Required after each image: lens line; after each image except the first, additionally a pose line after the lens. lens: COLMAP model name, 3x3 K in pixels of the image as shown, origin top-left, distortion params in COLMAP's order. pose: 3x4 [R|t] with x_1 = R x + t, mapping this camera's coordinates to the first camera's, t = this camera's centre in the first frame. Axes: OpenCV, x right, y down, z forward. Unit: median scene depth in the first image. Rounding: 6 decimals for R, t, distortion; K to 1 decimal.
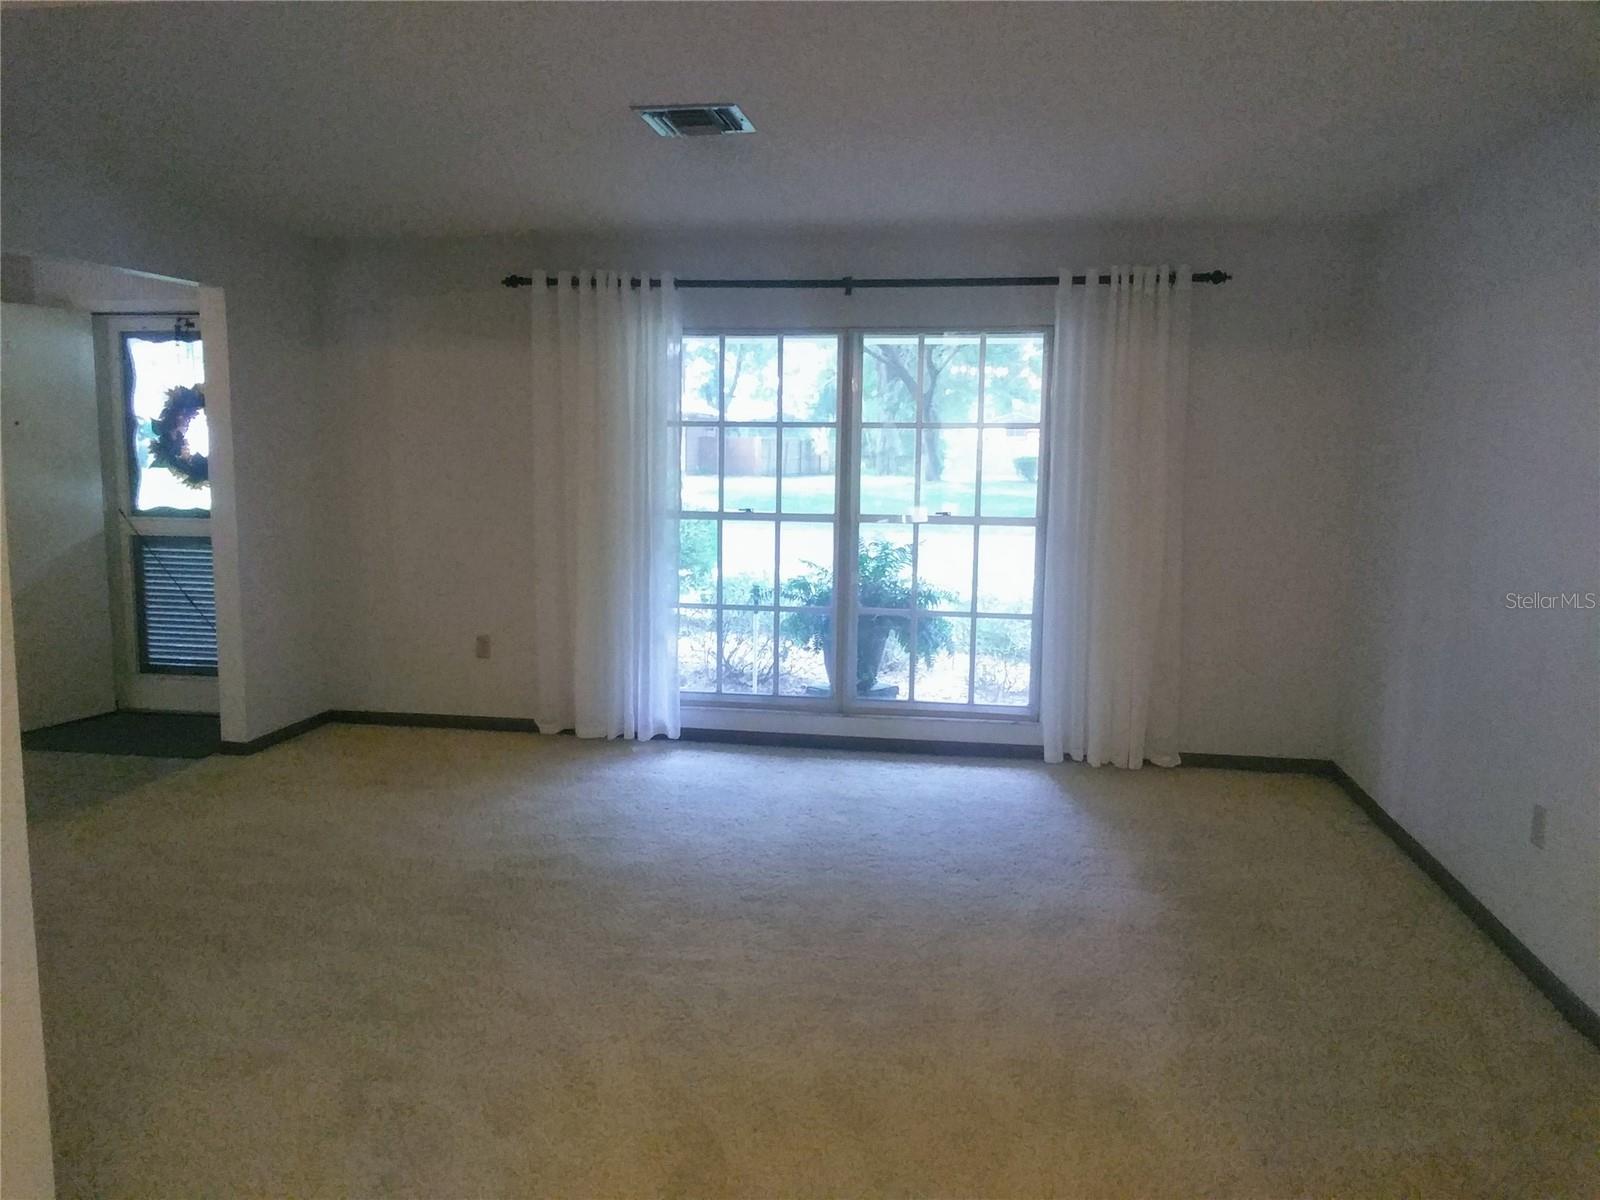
lens RADIAL K [[1170.0, 0, 800.0], [0, 1170.0, 600.0], [0, 0, 1]] dist [-0.001459, -0.001622]
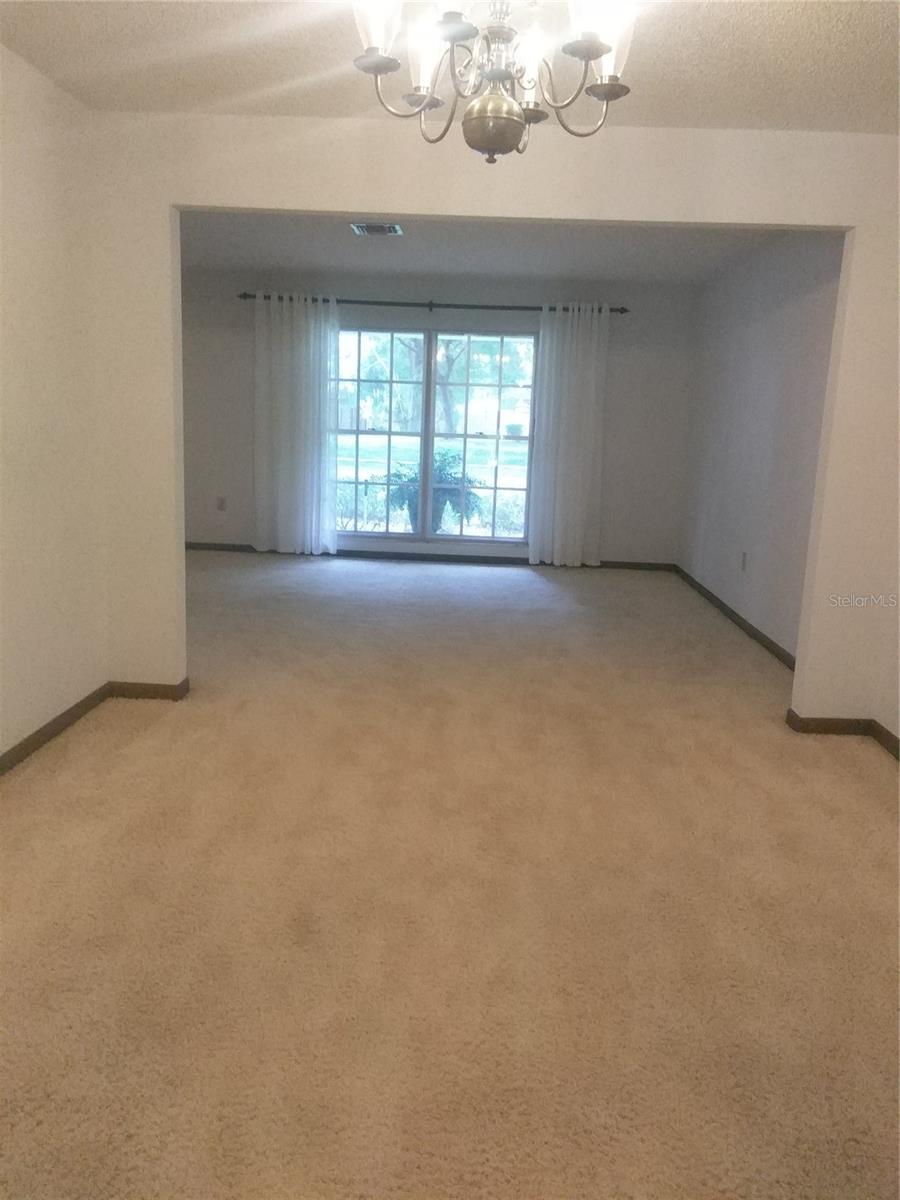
lens RADIAL K [[918.8, 0, 450.0], [0, 918.8, 600.0], [0, 0, 1]] dist [0.009366, 0.000170]
pose [[0.992260, 0.000737, 0.124172, -0.105488], [-0.008490, 0.998045, 0.061924, 0.101282], [-0.123883, -0.062499, 0.990327, -0.459173]]
